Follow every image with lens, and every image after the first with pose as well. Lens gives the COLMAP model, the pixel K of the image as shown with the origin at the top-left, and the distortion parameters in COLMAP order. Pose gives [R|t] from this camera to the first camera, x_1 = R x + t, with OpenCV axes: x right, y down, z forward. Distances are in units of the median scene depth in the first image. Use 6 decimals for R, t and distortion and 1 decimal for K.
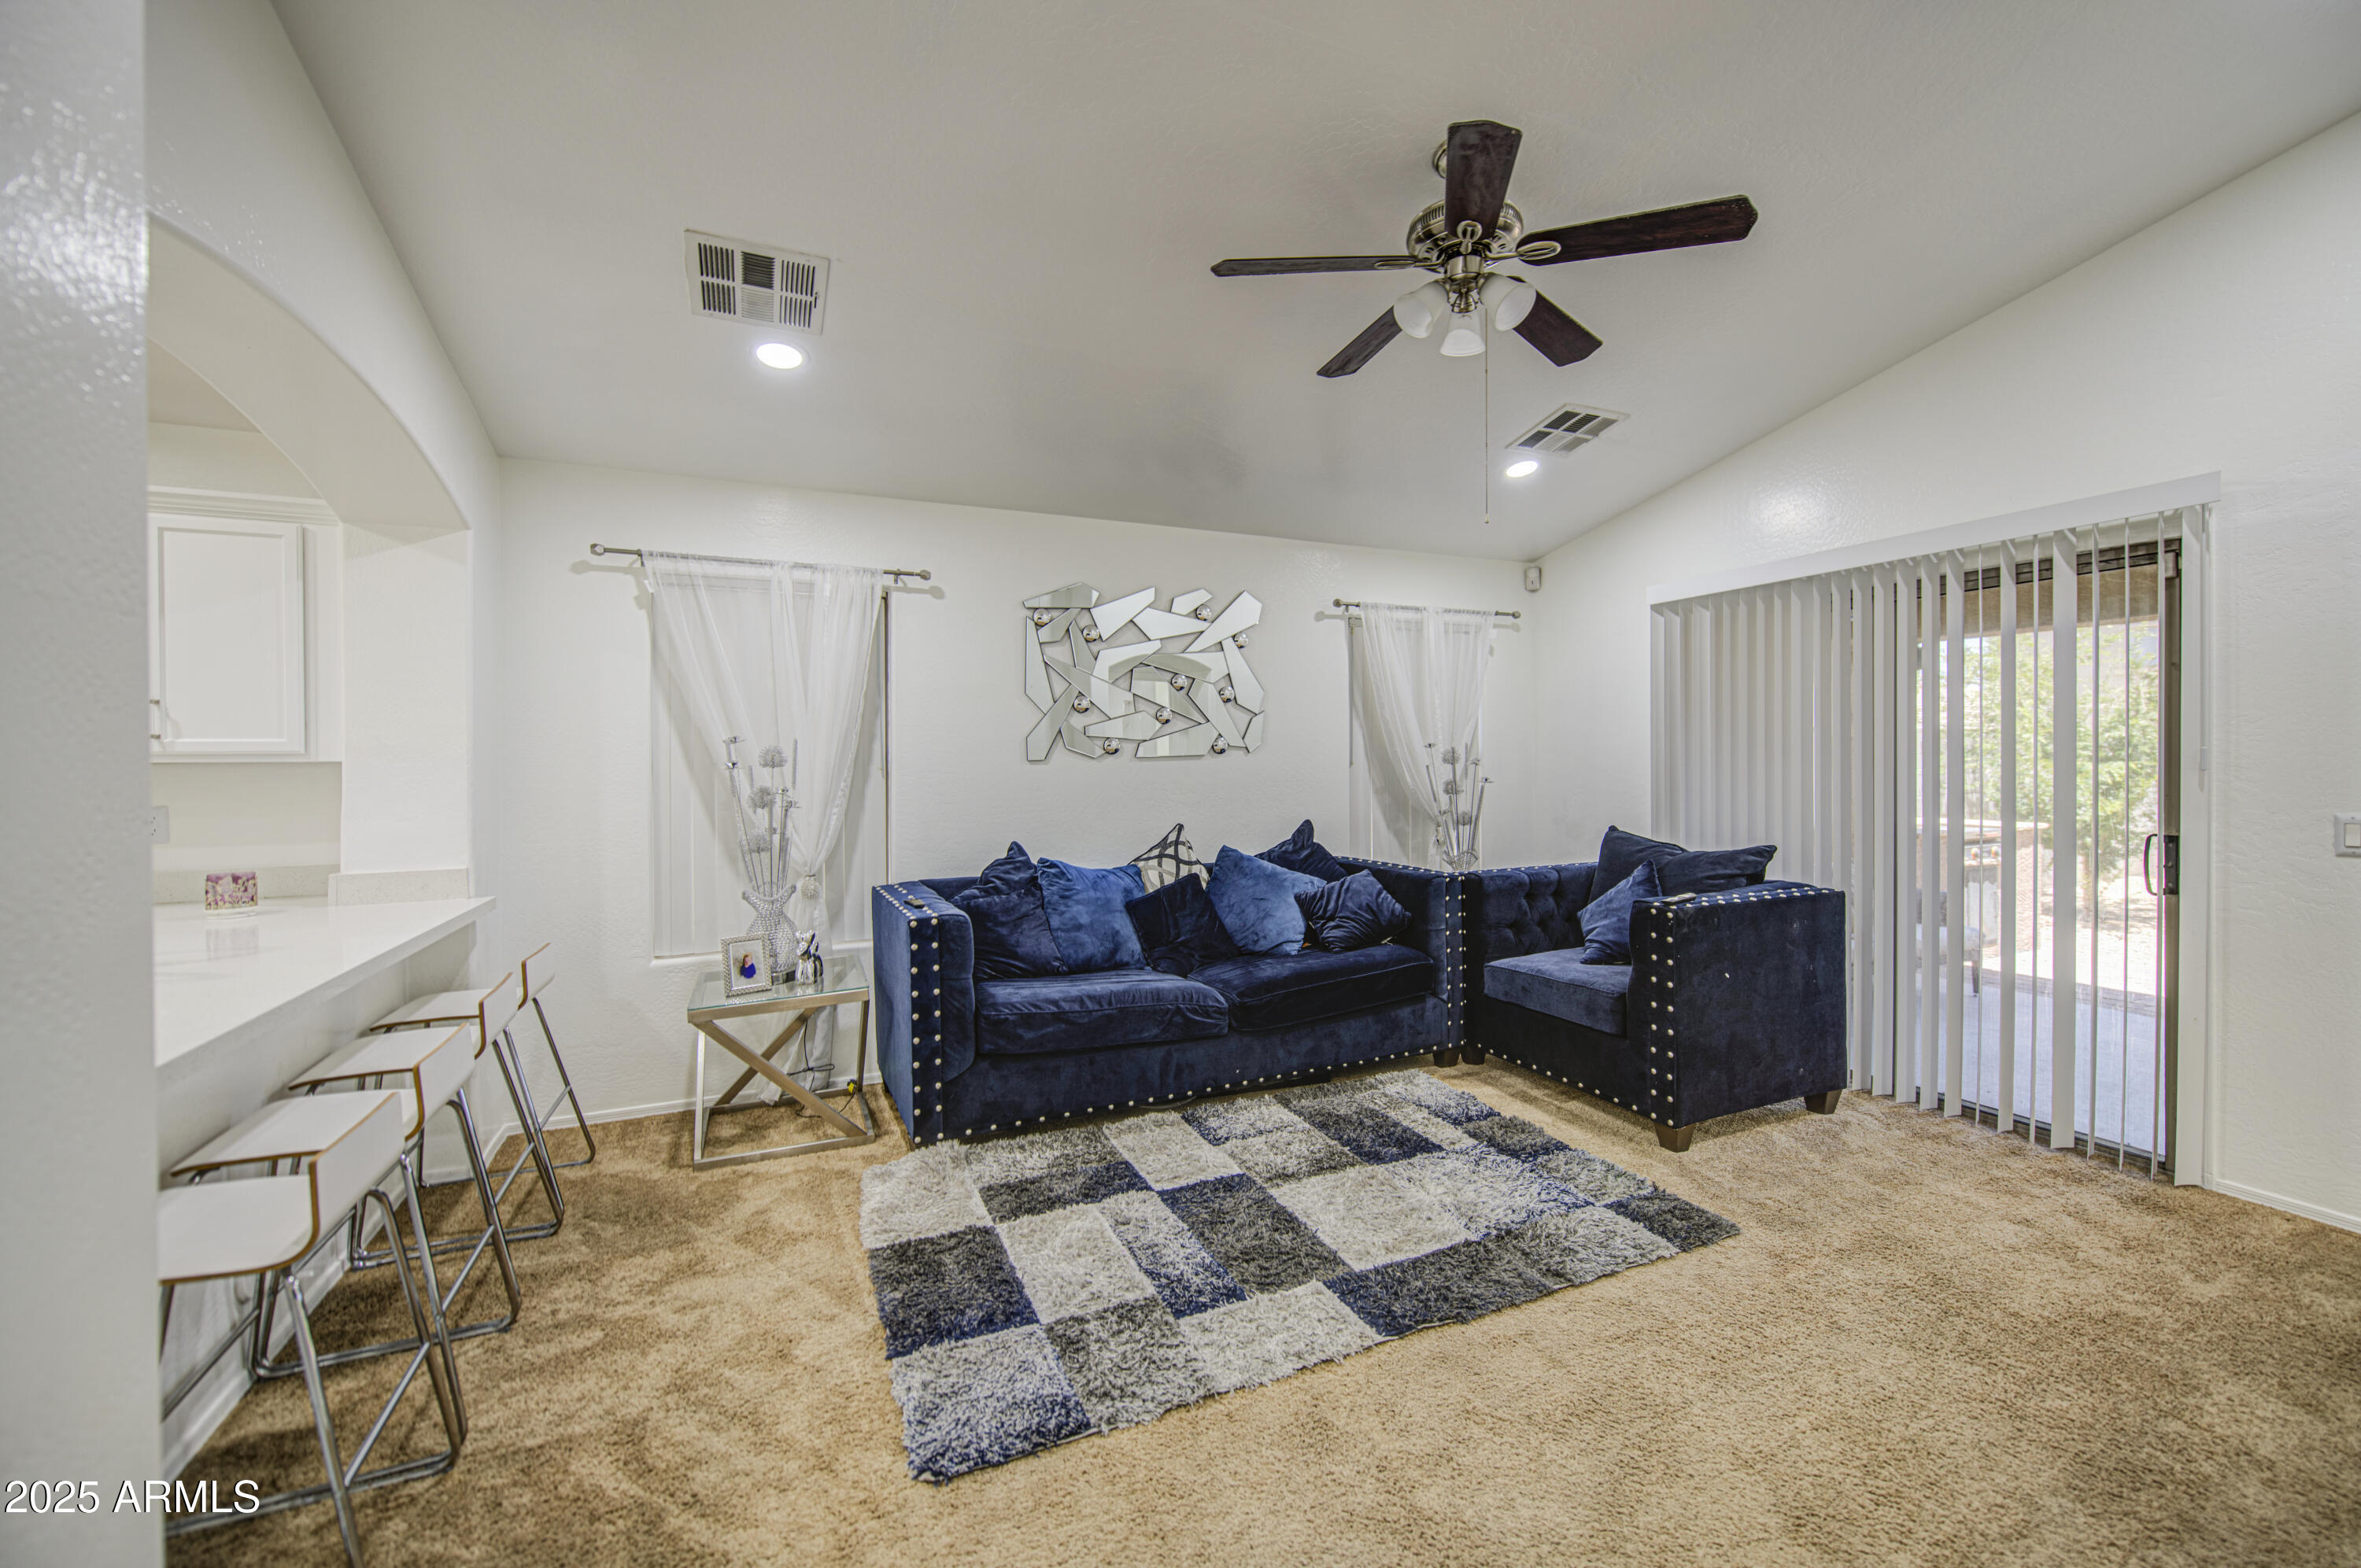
lens RADIAL K [[955.3, 0, 1197.8], [0, 955.3, 761.3], [0, 0, 1]] dist [0.001182, -0.003285]
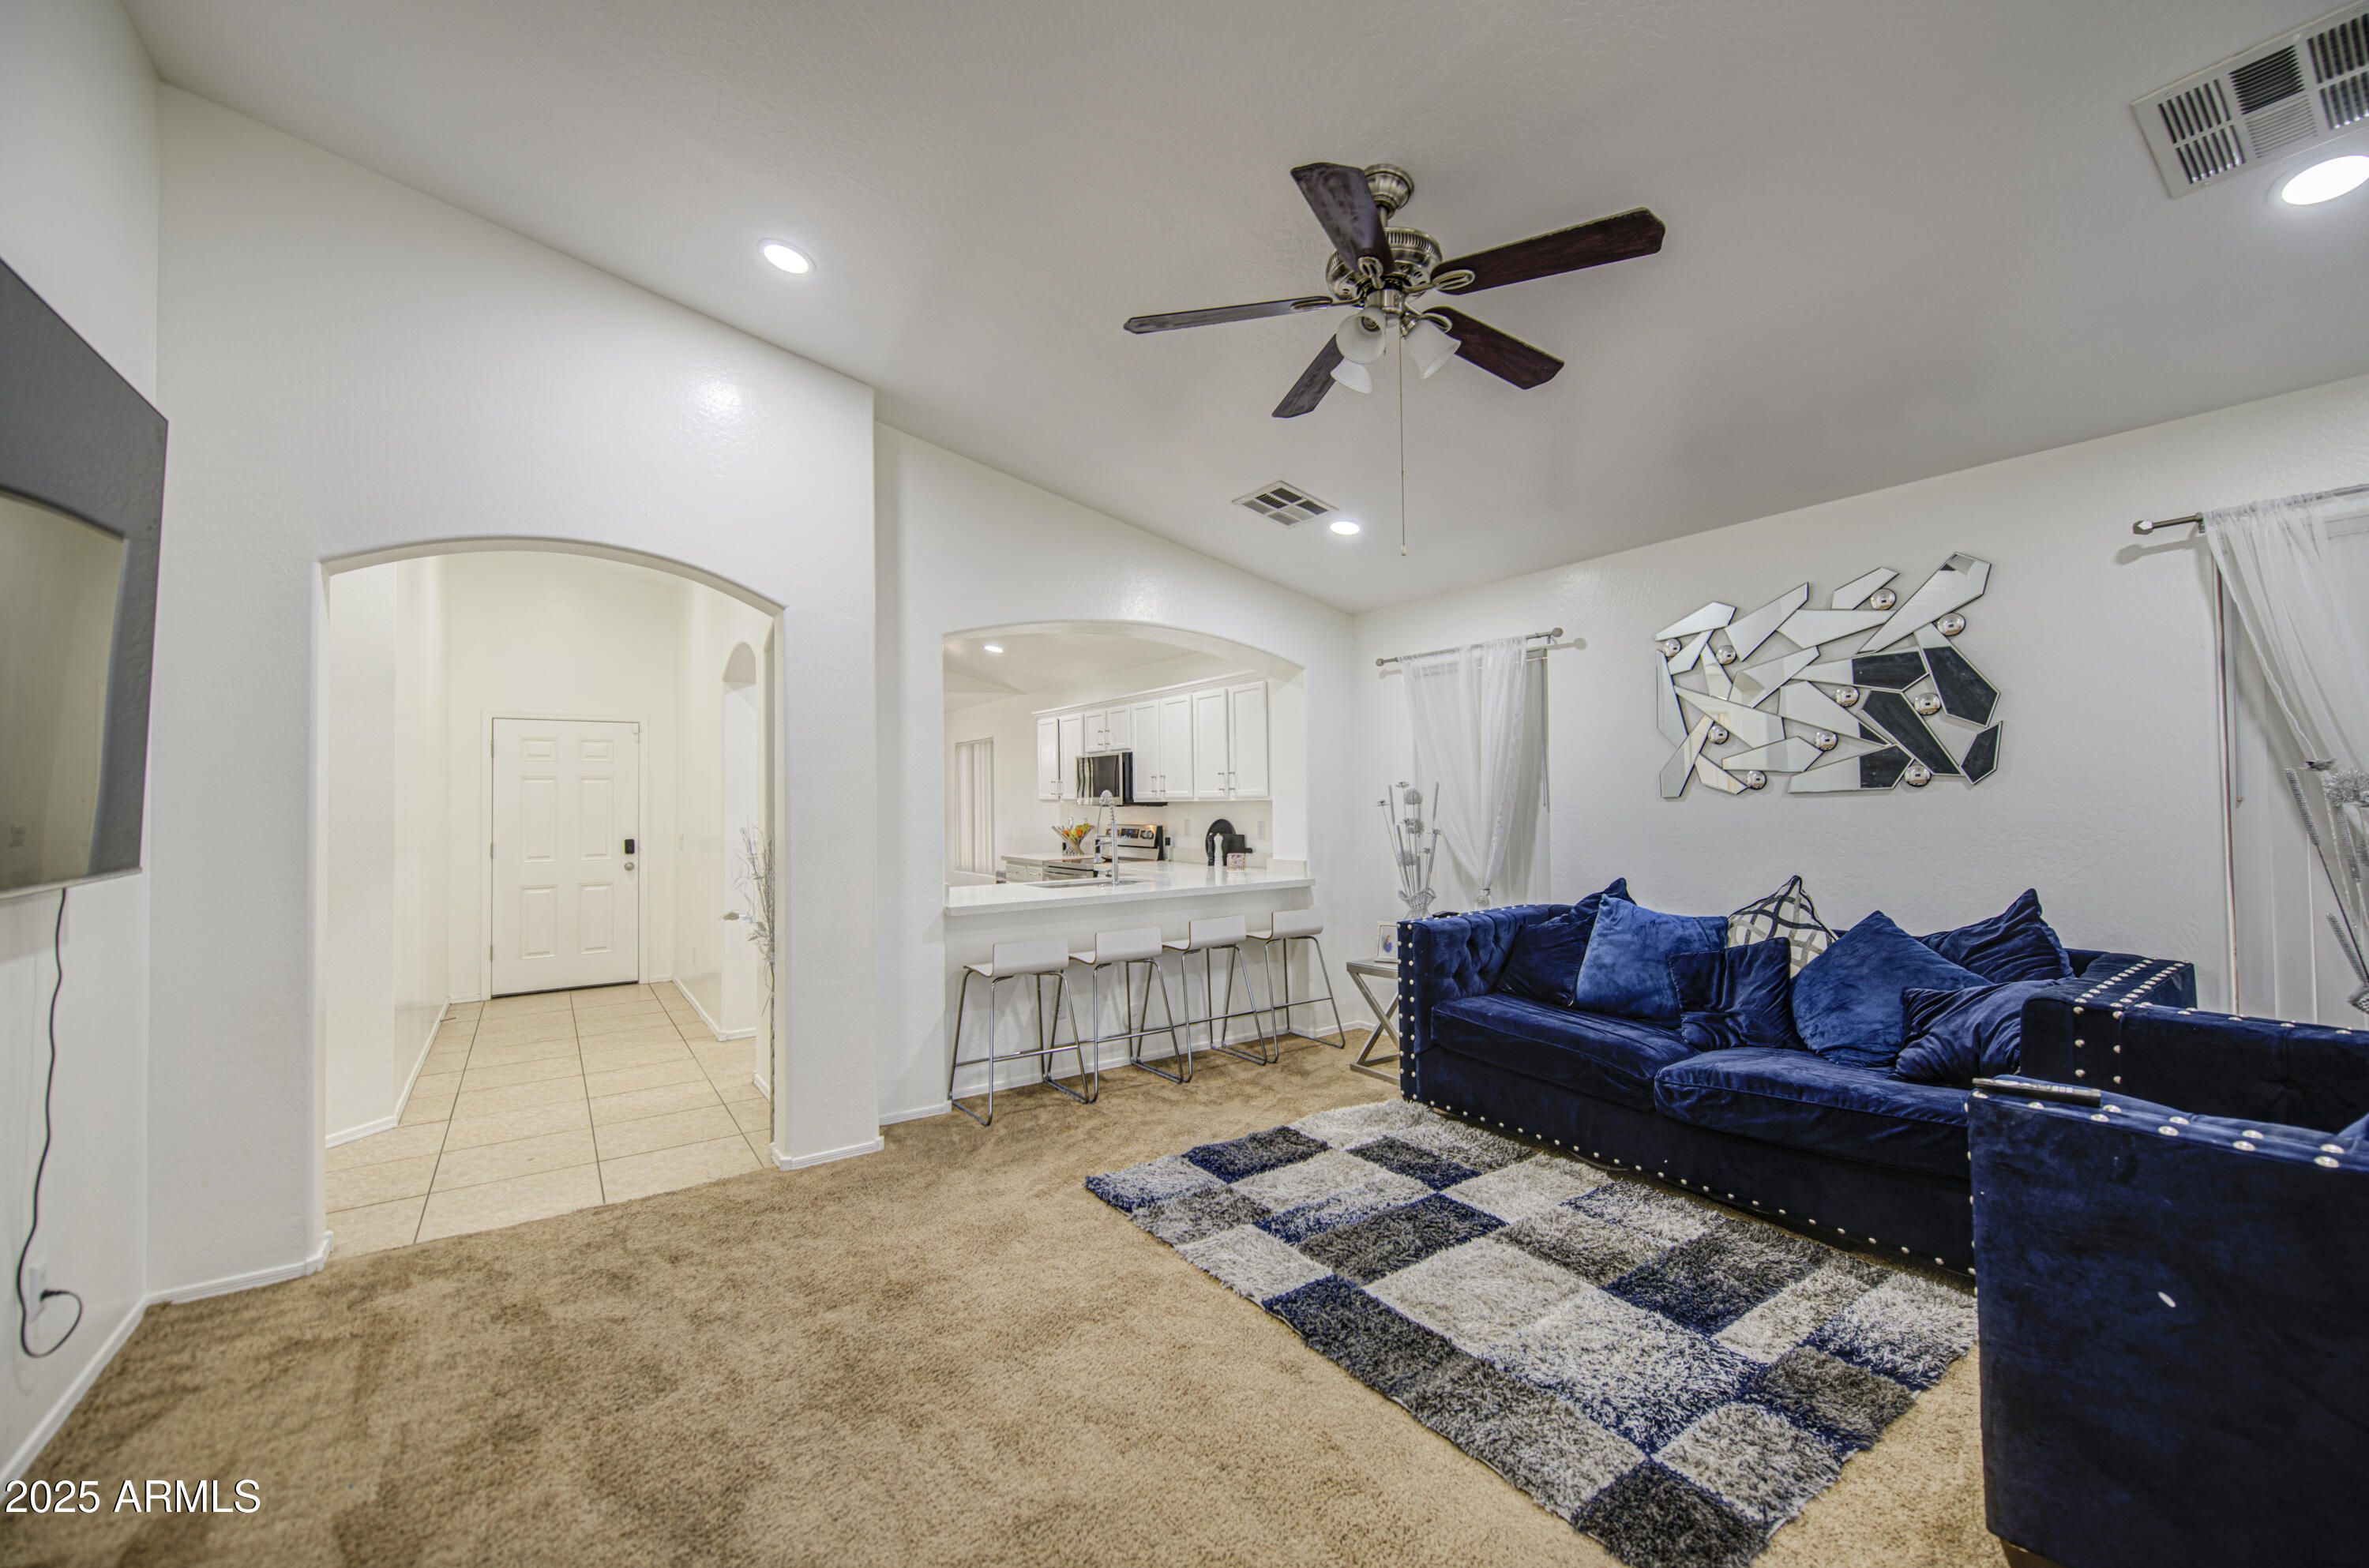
lens RADIAL K [[958.6, 0, 1236.2], [0, 958.6, 780.1], [0, 0, 1]] dist [0.001182, -0.003285]
pose [[0.200591, -0.013059, -0.979588, 0.906654], [0.018545, 0.999783, -0.009530, -0.022671], [0.979499, -0.016255, 0.200790, 0.494843]]
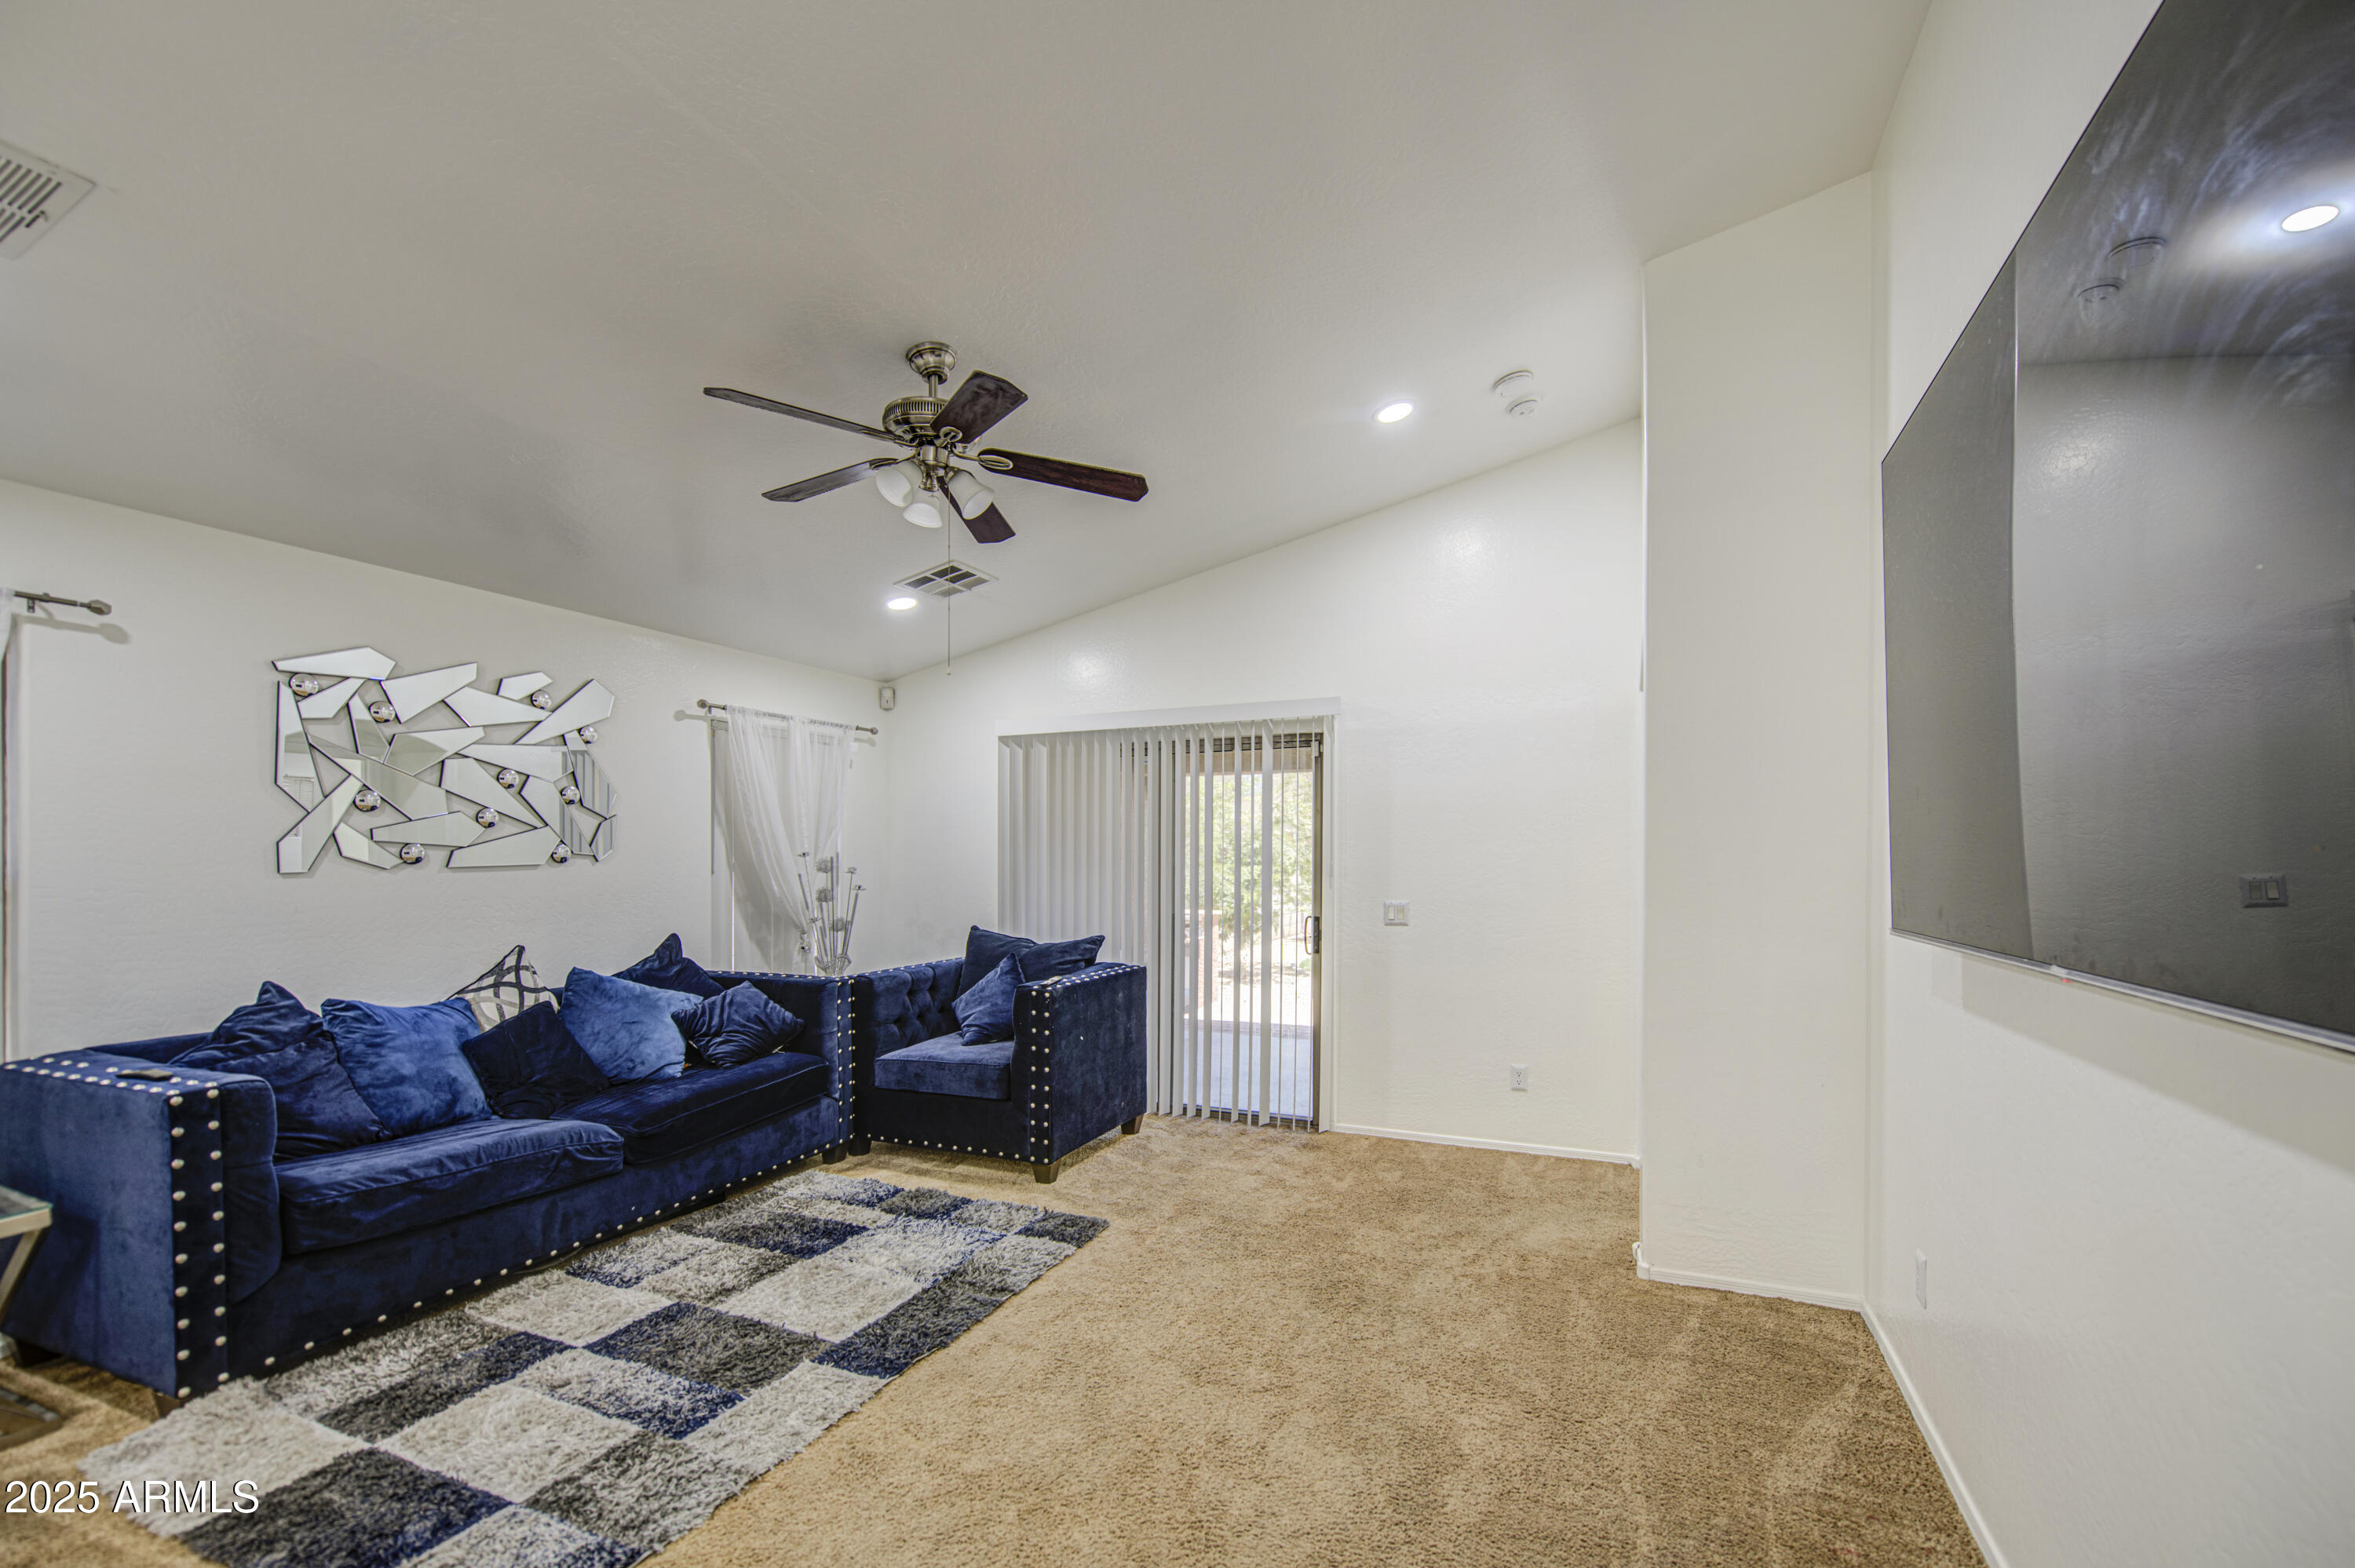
lens RADIAL K [[966.2, 0, 1218.4], [0, 966.2, 866.2], [0, 0, 1]] dist [-0.007588, -0.000939]
pose [[0.732309, -0.001631, 0.680970, -0.198444], [-0.001119, 0.999993, 0.003598, -0.012708], [-0.680971, -0.003397, 0.732302, -0.077681]]
